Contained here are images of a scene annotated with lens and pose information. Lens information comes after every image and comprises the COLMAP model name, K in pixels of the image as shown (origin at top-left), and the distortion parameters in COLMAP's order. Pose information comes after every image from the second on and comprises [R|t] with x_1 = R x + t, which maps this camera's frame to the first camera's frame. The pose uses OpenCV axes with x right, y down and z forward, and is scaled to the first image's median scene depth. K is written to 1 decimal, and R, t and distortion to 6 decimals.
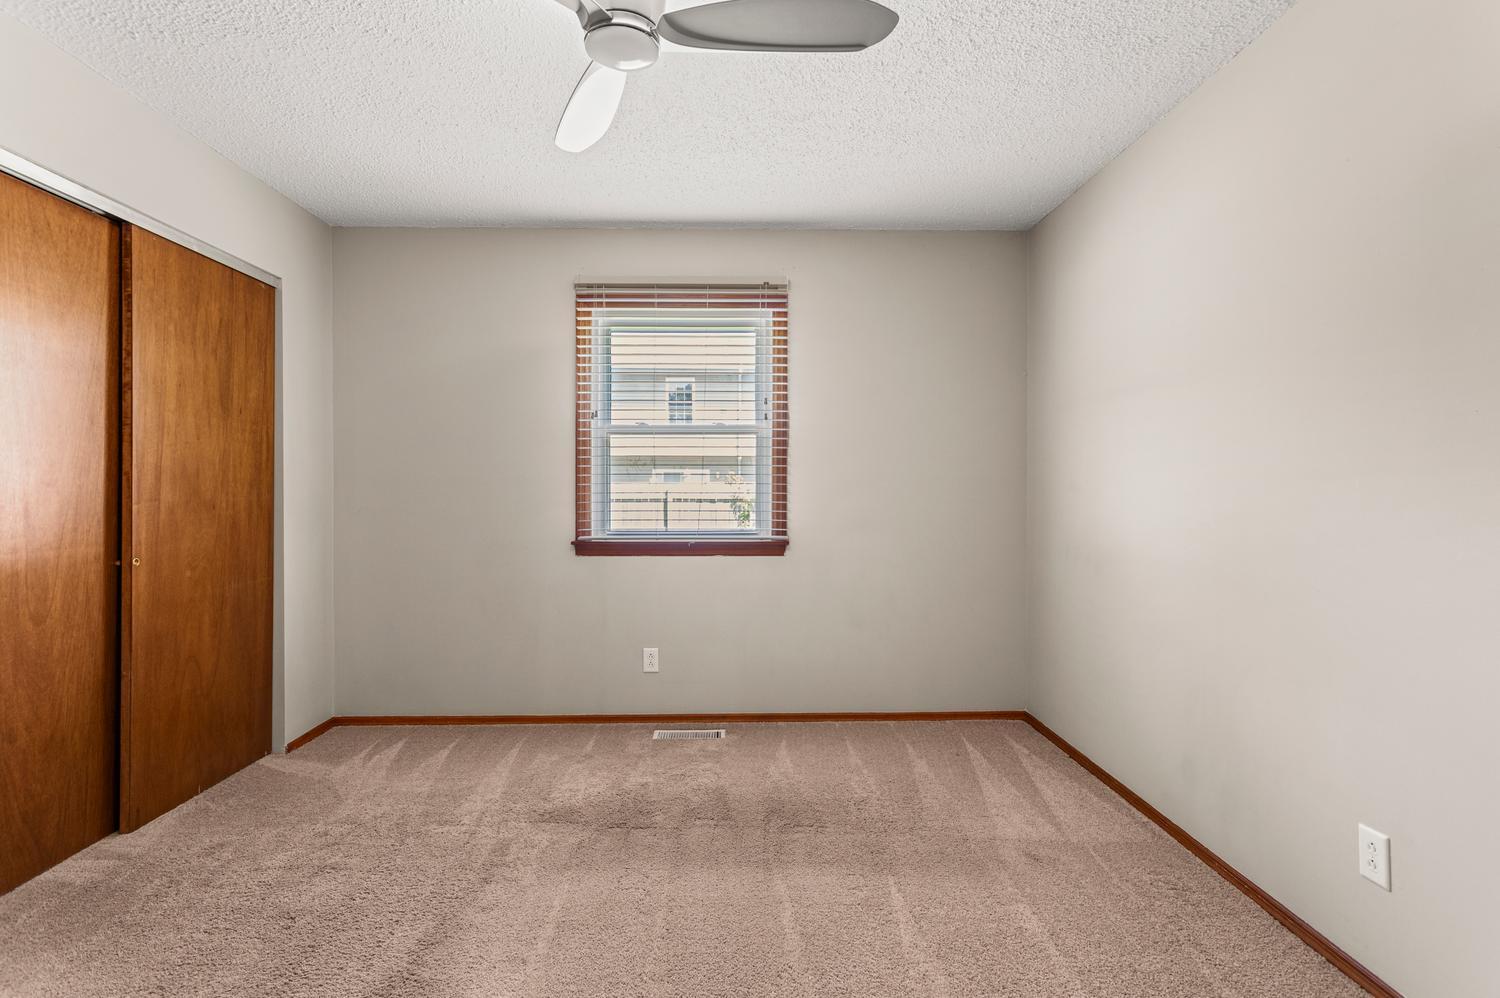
lens RADIAL K [[723.3, 0, 744.9], [0, 723.3, 493.8], [0, 0, 1]] dist [0.003503, 0.001987]
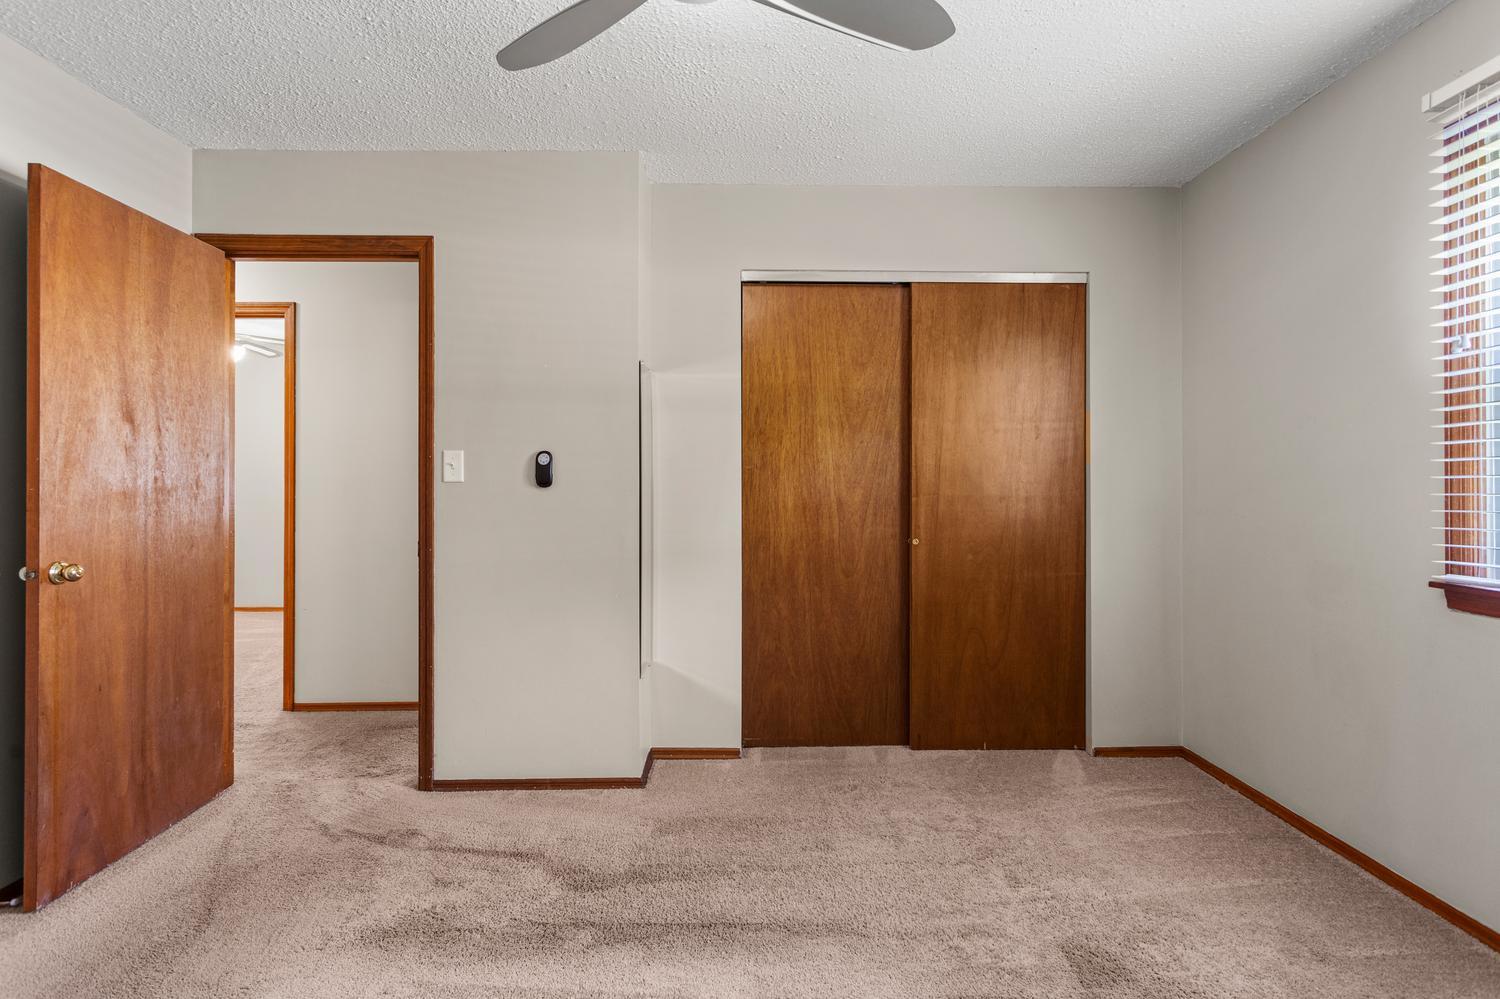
lens RADIAL K [[723.3, 0, 748.8], [0, 723.3, 478.9], [0, 0, 1]] dist [0.003503, 0.001987]
pose [[0.007892, -0.005617, -0.999953, 0.344648], [-0.005313, 0.999970, -0.005659, -0.007176], [0.999955, 0.005358, 0.007862, 0.533433]]
